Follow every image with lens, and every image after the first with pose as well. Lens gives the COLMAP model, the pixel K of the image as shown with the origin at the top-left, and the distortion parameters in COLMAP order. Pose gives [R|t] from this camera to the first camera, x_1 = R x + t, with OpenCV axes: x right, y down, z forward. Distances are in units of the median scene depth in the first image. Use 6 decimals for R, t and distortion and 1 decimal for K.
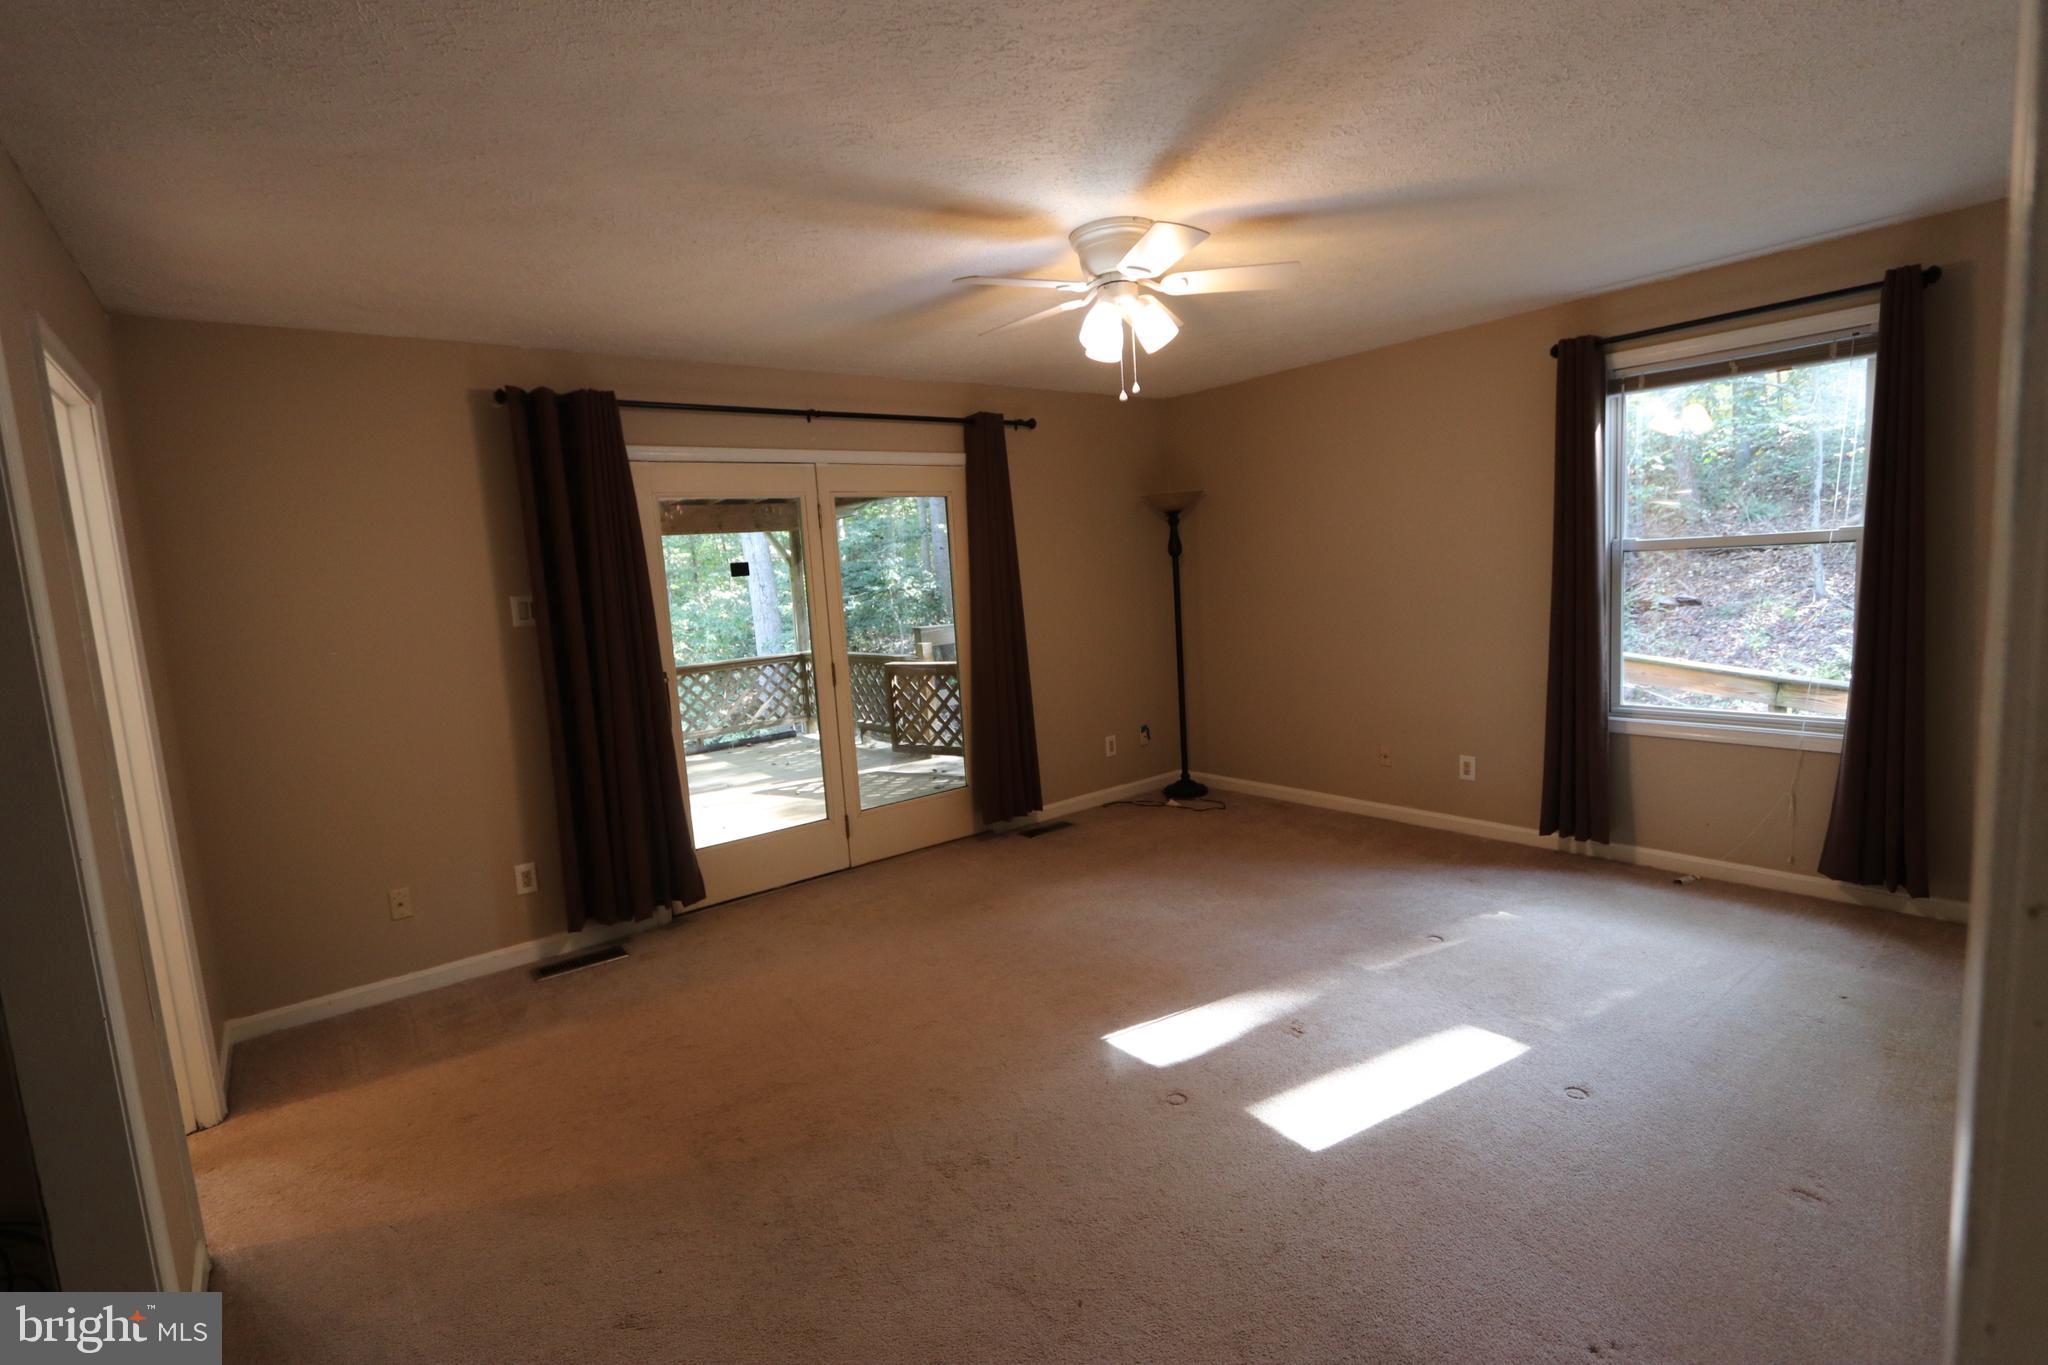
lens RADIAL K [[931.7, 0, 998.3], [0, 931.7, 671.9], [0, 0, 1]] dist [-0.015376, 0.003119]
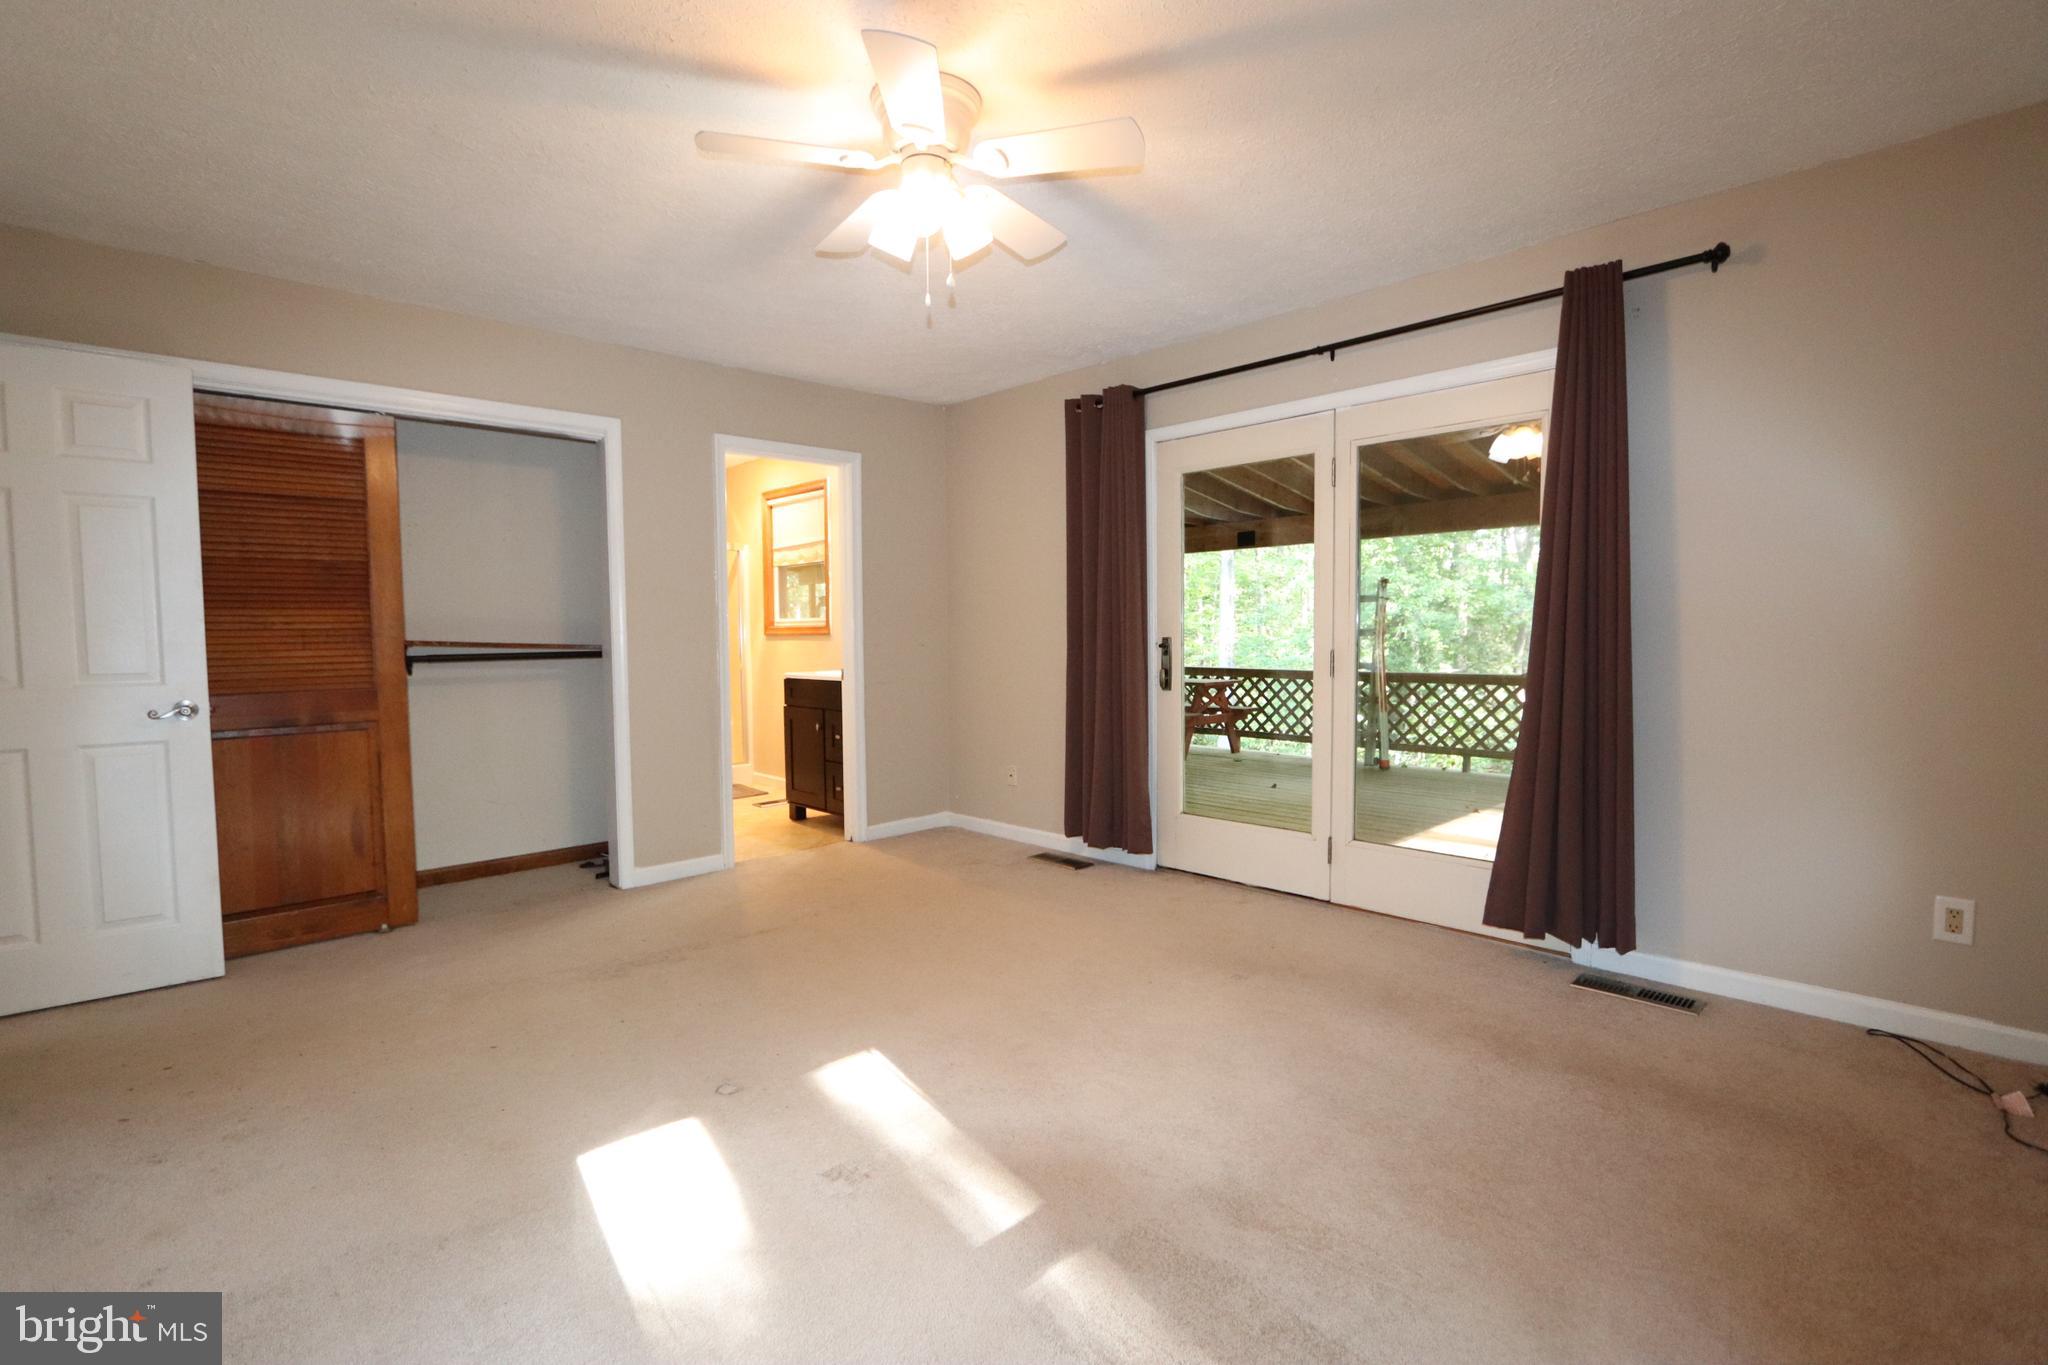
lens RADIAL K [[931.7, 0, 1022.9], [0, 931.7, 671.2], [0, 0, 1]] dist [-0.015376, 0.003119]
pose [[0.114772, 0.103376, -0.987998, 0.705023], [-0.104283, 0.990329, 0.091505, -0.043512], [0.987903, 0.092530, 0.124443, 0.731384]]
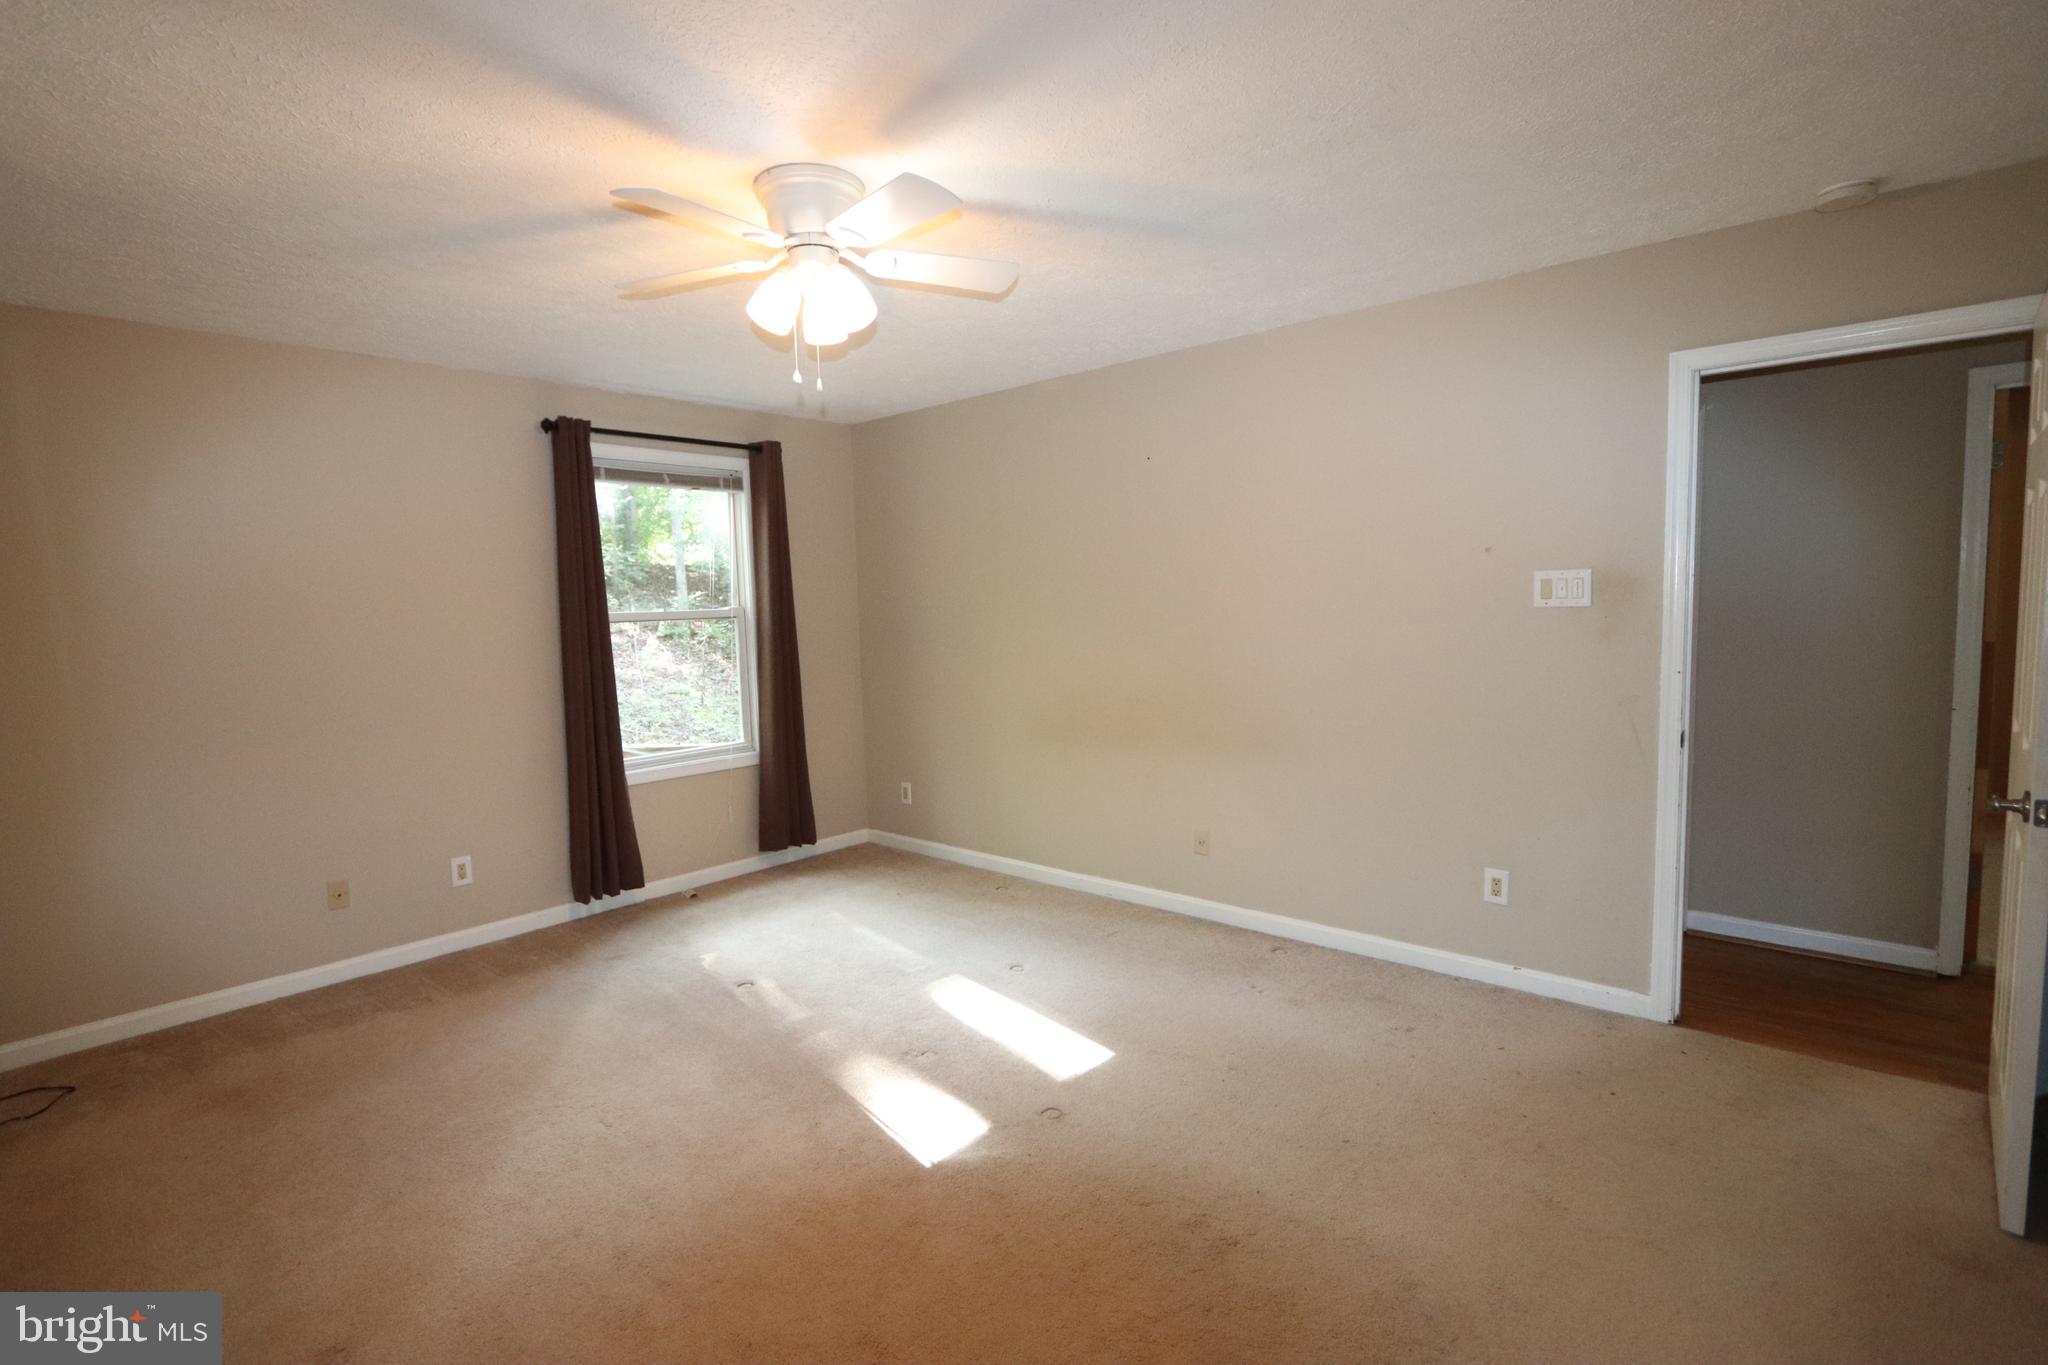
lens RADIAL K [[931.7, 0, 1027.3], [0, 931.7, 676.4], [0, 0, 1]] dist [-0.015376, 0.003119]
pose [[-0.165271, -0.013670, 0.986154, -0.507552], [0.151671, 0.987657, 0.039110, -0.034542], [-0.974516, 0.156035, -0.161157, 0.717123]]
